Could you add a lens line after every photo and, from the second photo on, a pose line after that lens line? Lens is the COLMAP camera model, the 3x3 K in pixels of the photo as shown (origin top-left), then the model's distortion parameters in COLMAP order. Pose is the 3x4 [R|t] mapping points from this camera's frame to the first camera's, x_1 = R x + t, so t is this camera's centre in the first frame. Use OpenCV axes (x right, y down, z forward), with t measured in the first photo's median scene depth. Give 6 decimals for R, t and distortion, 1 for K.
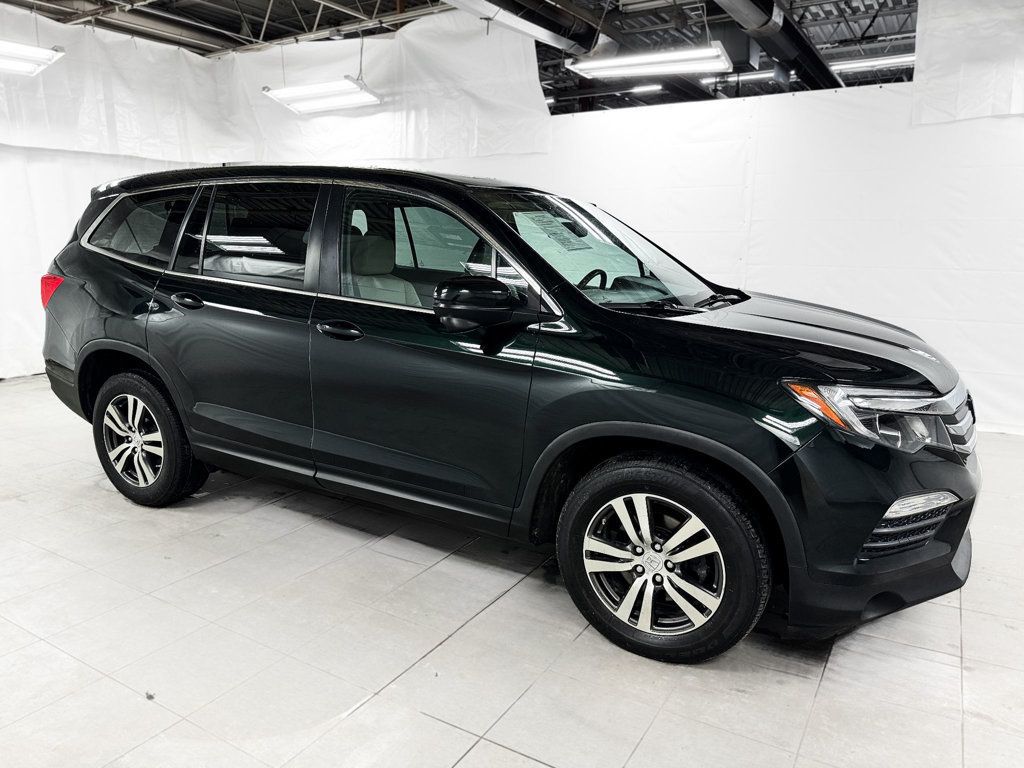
lens RADIAL K [[733.0, 0, 512.0], [0, 733.0, 384.0], [0, 0, 1]] dist [0.101716, -0.125329]
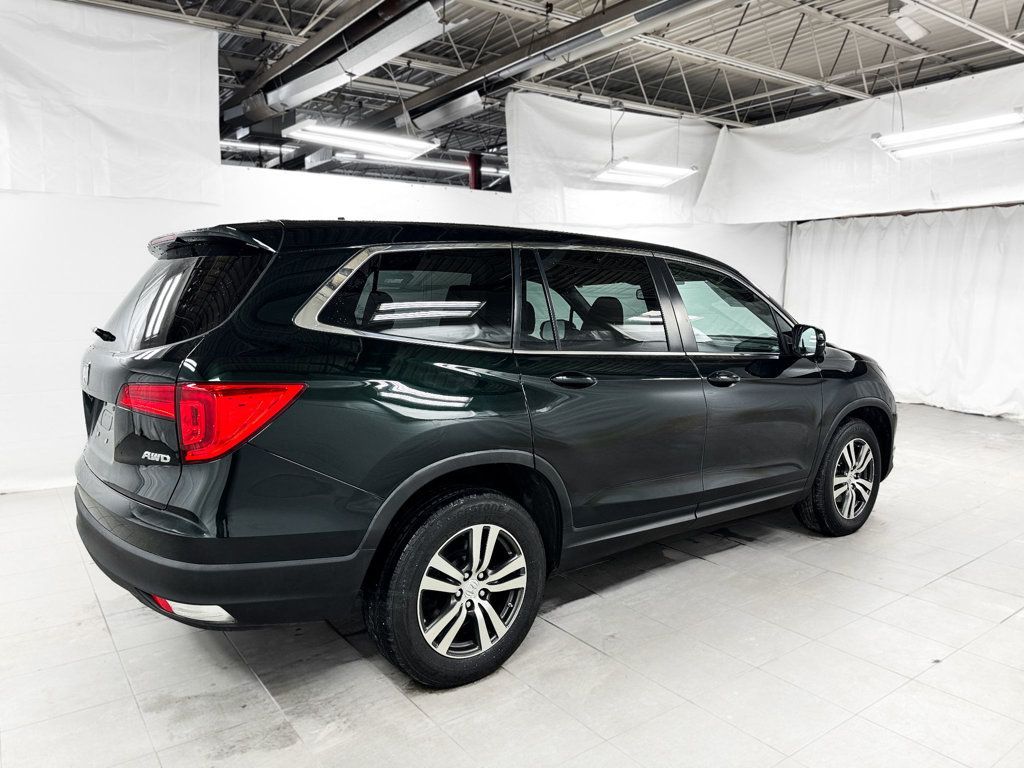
lens RADIAL K [[733.0, 0, 512.0], [0, 733.0, 384.0], [0, 0, 1]] dist [0.101716, -0.125329]
pose [[0.379888, -0.124009, 0.916683, -1.133418], [0.195883, 0.979285, 0.051300, -0.148244], [-0.904055, 0.160074, 0.396310, 0.664791]]
